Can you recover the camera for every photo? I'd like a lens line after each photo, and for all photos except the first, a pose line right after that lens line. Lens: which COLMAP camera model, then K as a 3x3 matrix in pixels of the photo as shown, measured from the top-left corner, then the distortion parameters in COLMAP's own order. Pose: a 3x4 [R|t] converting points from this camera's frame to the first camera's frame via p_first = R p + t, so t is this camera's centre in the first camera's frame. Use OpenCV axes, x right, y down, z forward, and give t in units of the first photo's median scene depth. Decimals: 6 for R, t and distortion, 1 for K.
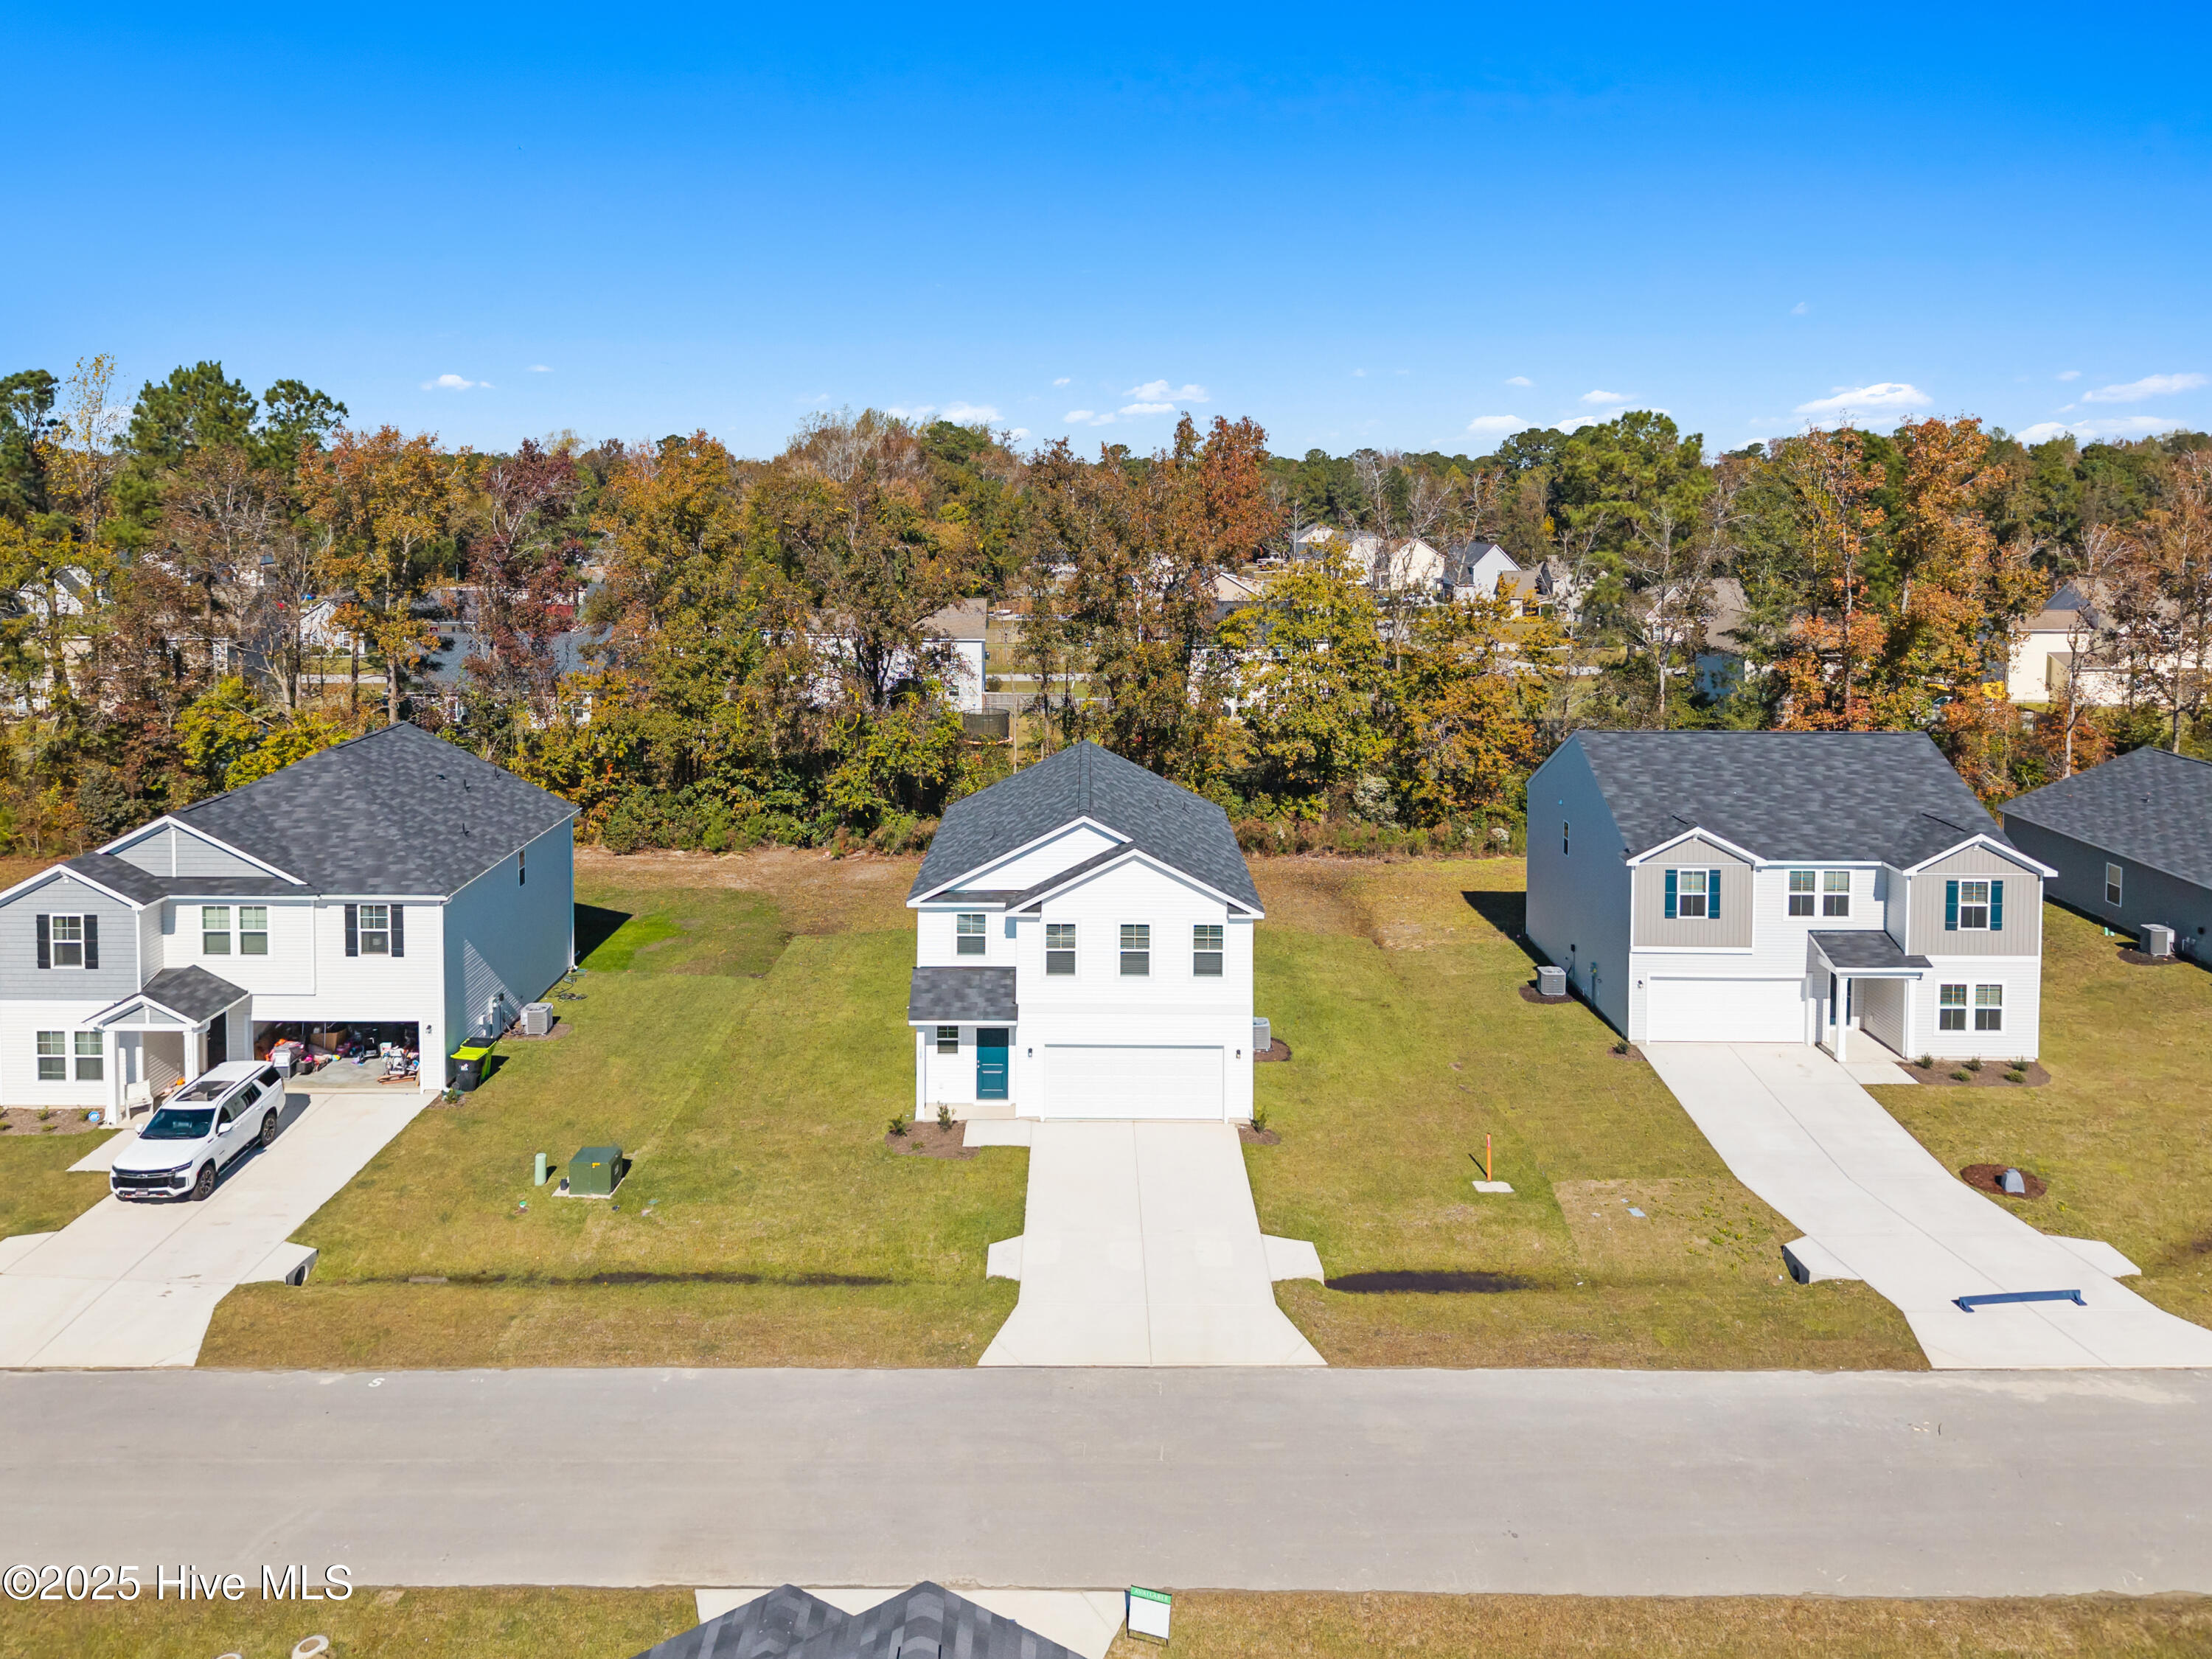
lens RADIAL K [[1590.7, 0, 1090.8], [0, 1590.7, 552.0], [0, 0, 1]] dist [0.024315, -0.022316]
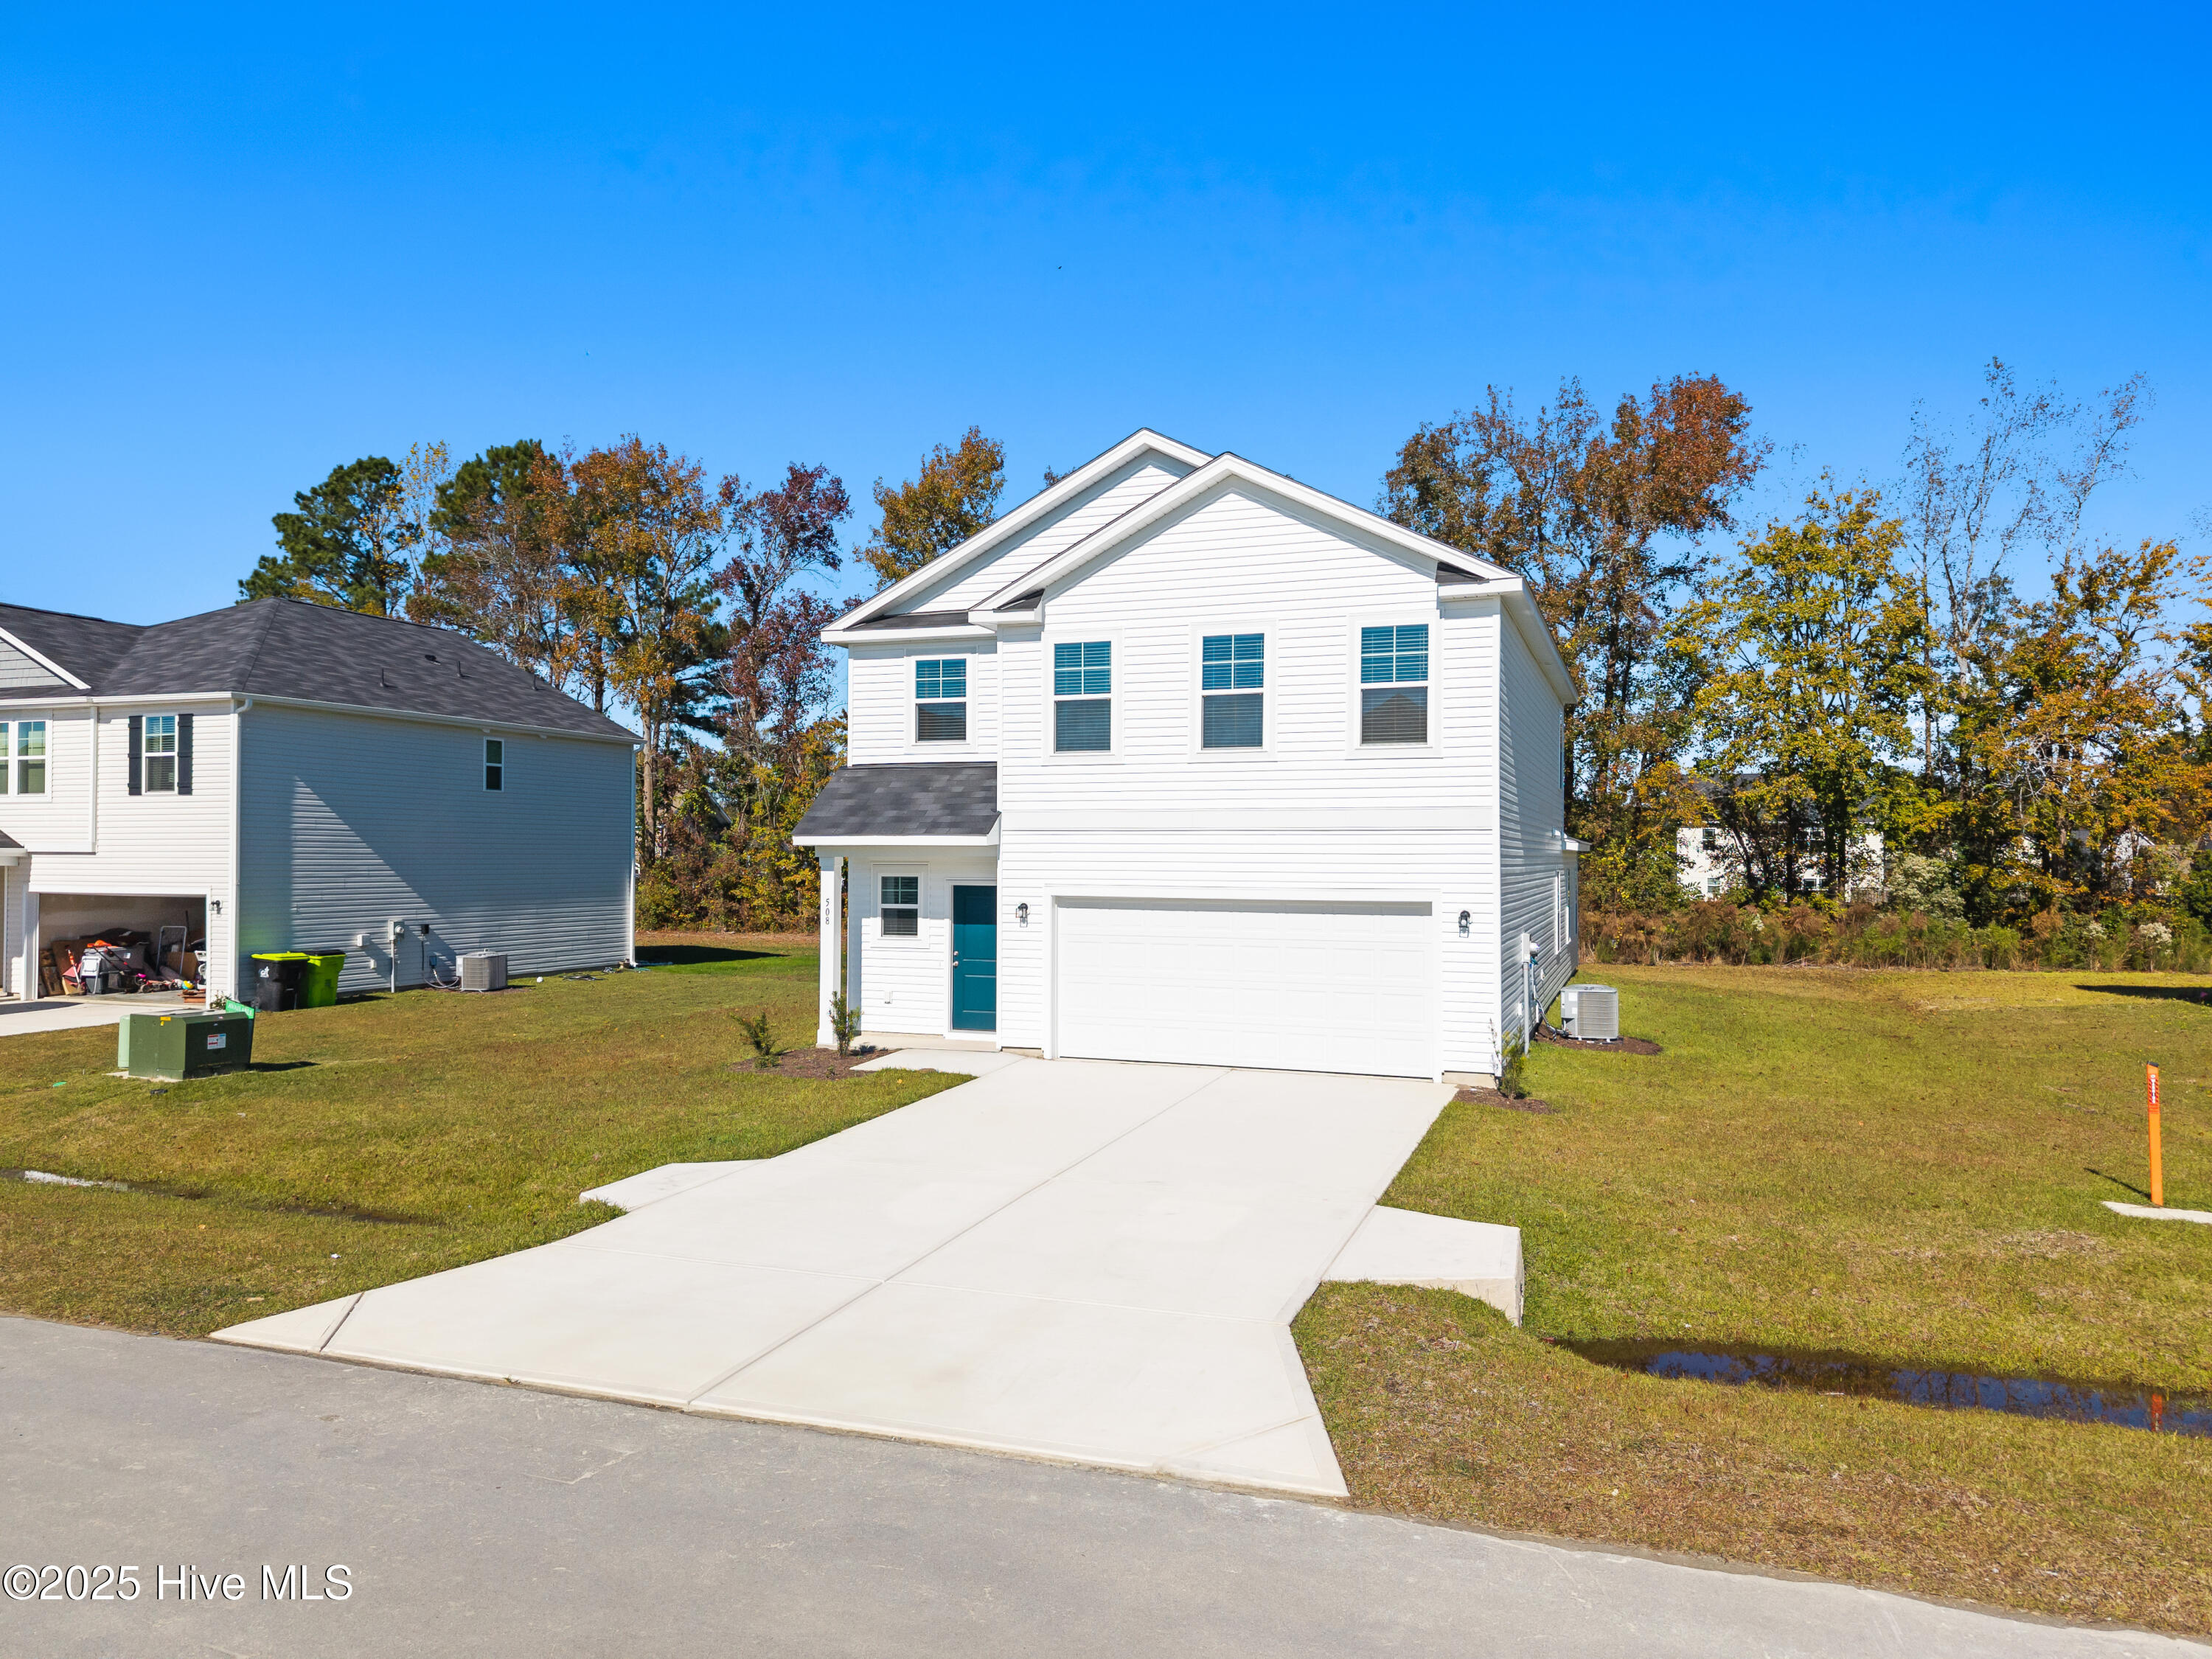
lens RADIAL K [[1484.3, 0, 1106.0], [0, 1484.3, 829.5], [0, 0, 1]] dist [0.053723, -0.067926]
pose [[0.938403, -0.007594, -0.345459, 0.138208], [-0.017525, 0.997426, -0.069532, 0.311855], [0.345097, 0.071303, 0.935854, 0.569751]]
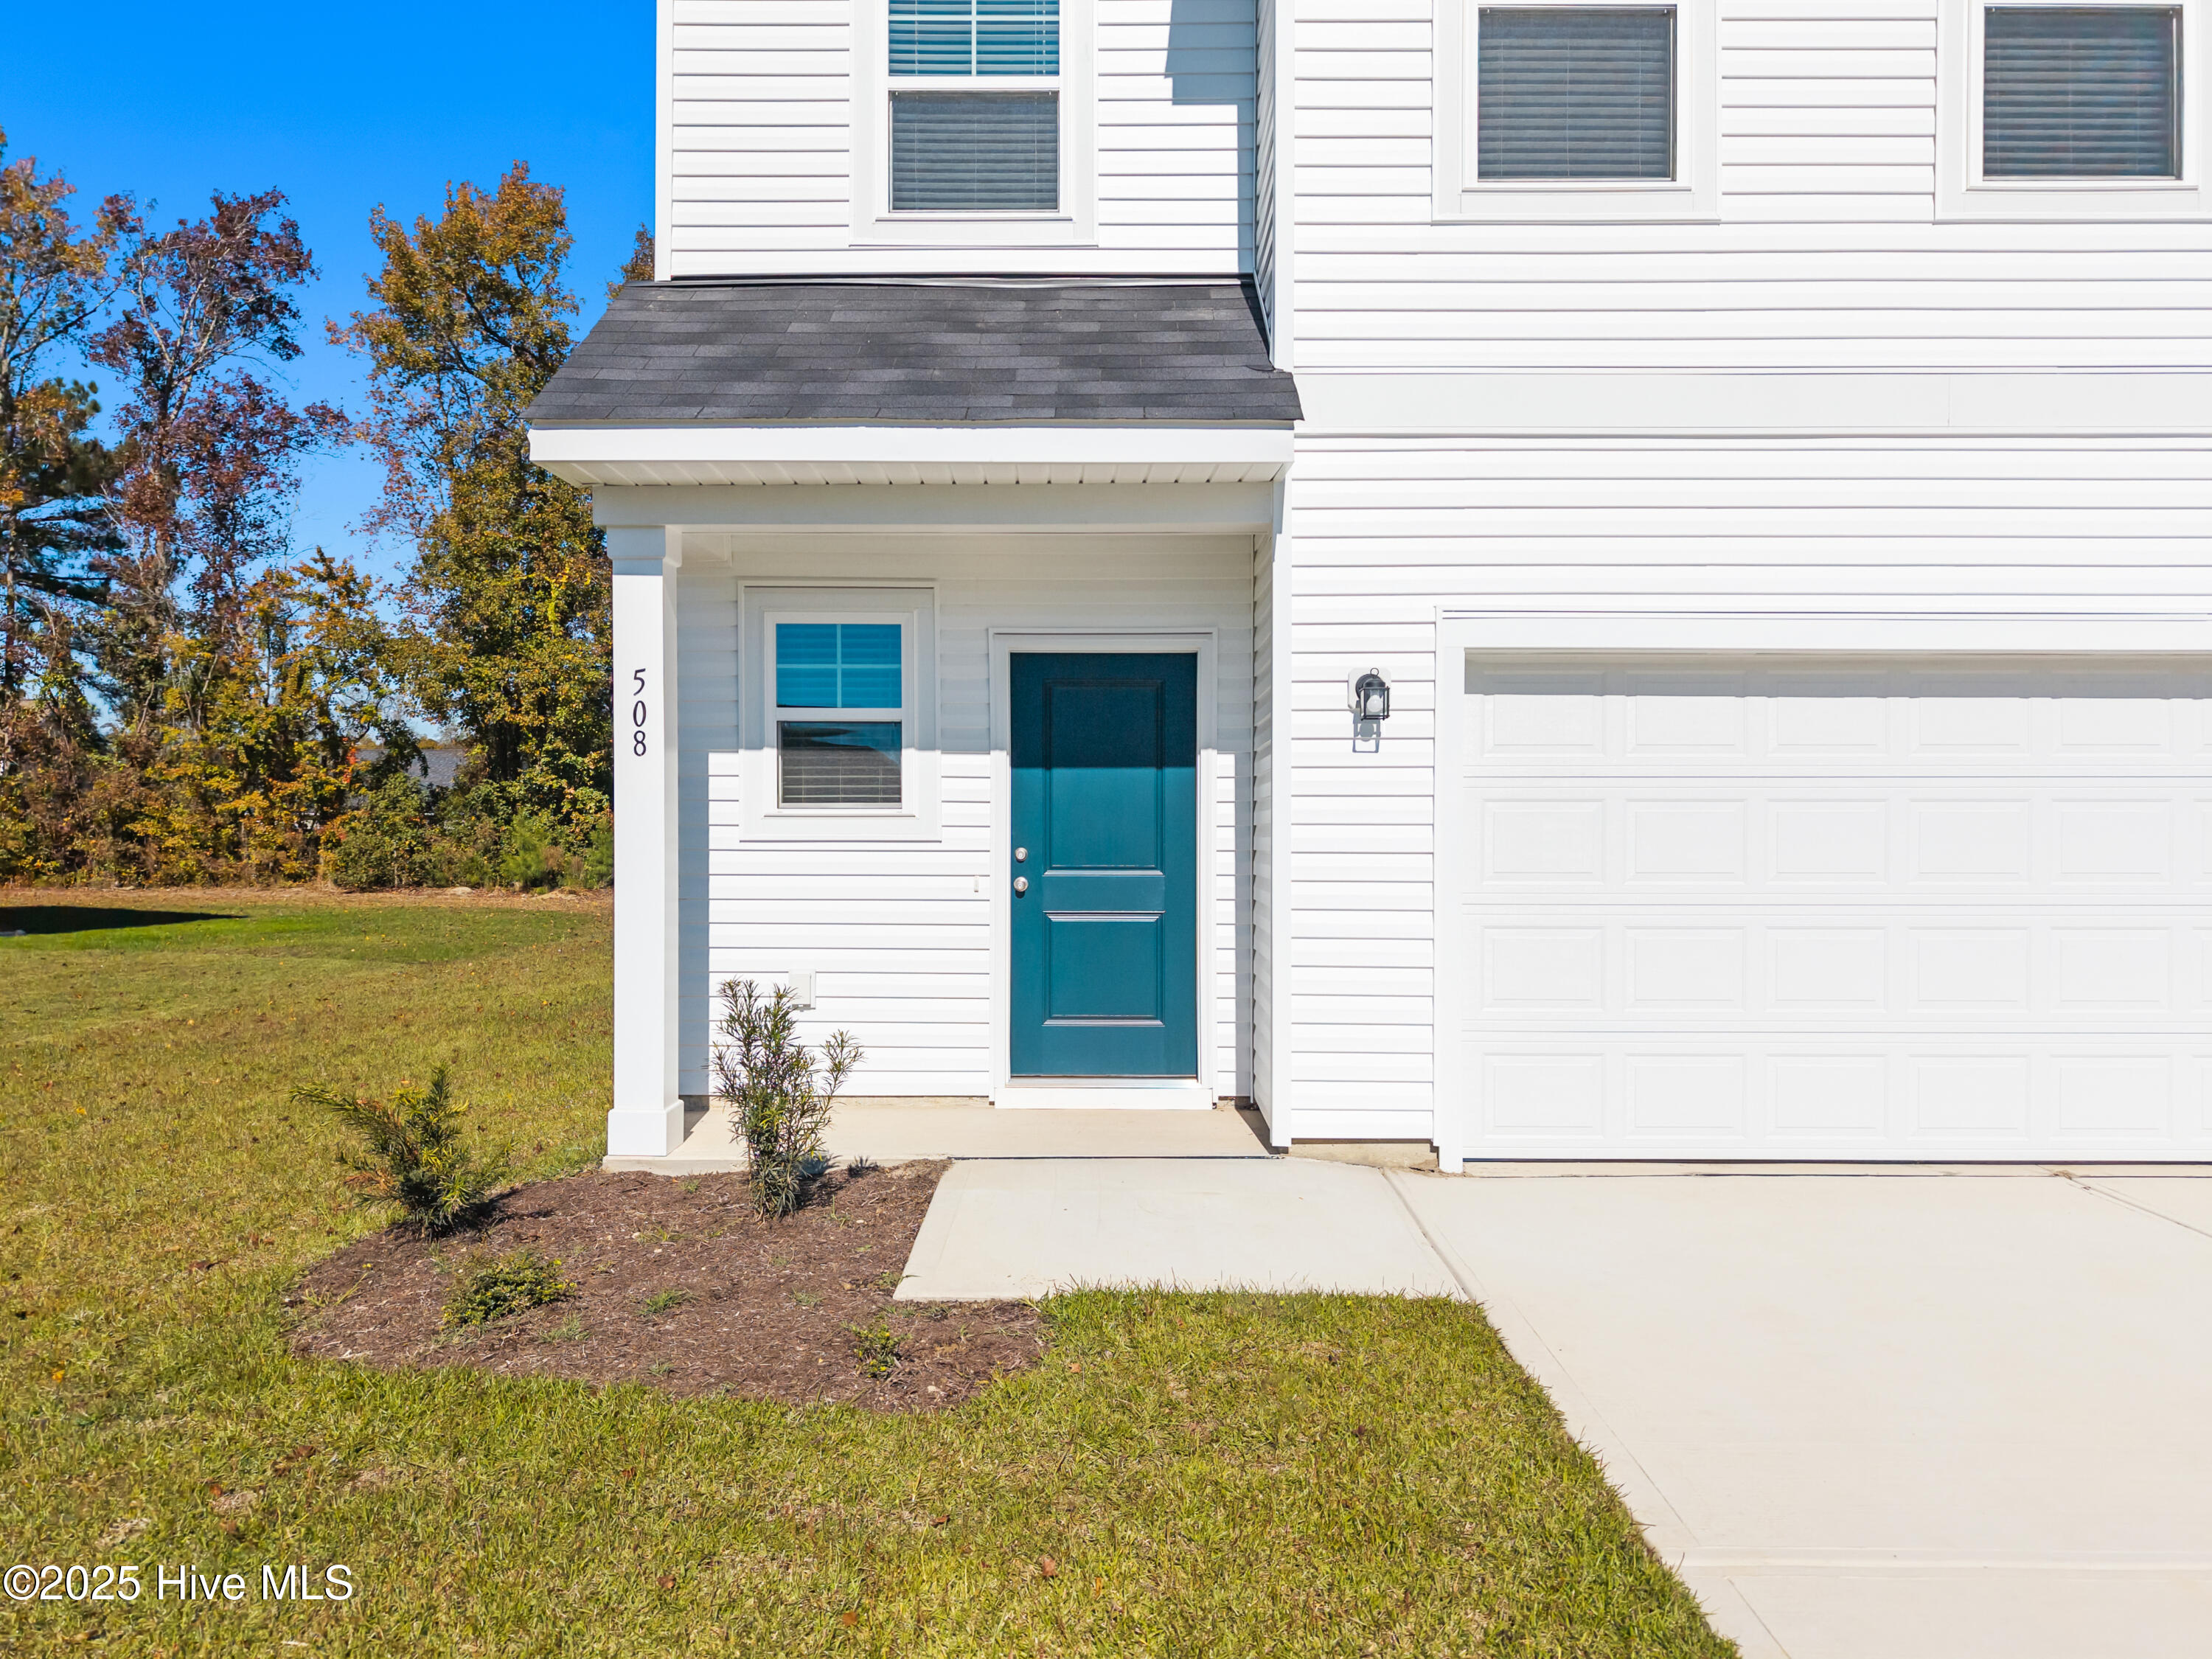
lens RADIAL K [[1464.8, 0, 1106.0], [0, 1464.8, 829.5], [0, 0, 1]] dist [0.049232, -0.060394]
pose [[0.999986, -0.004150, -0.003416, -0.060717], [0.003994, 0.999003, -0.044458, 0.323693], [0.003597, 0.044444, 0.999005, 0.841146]]
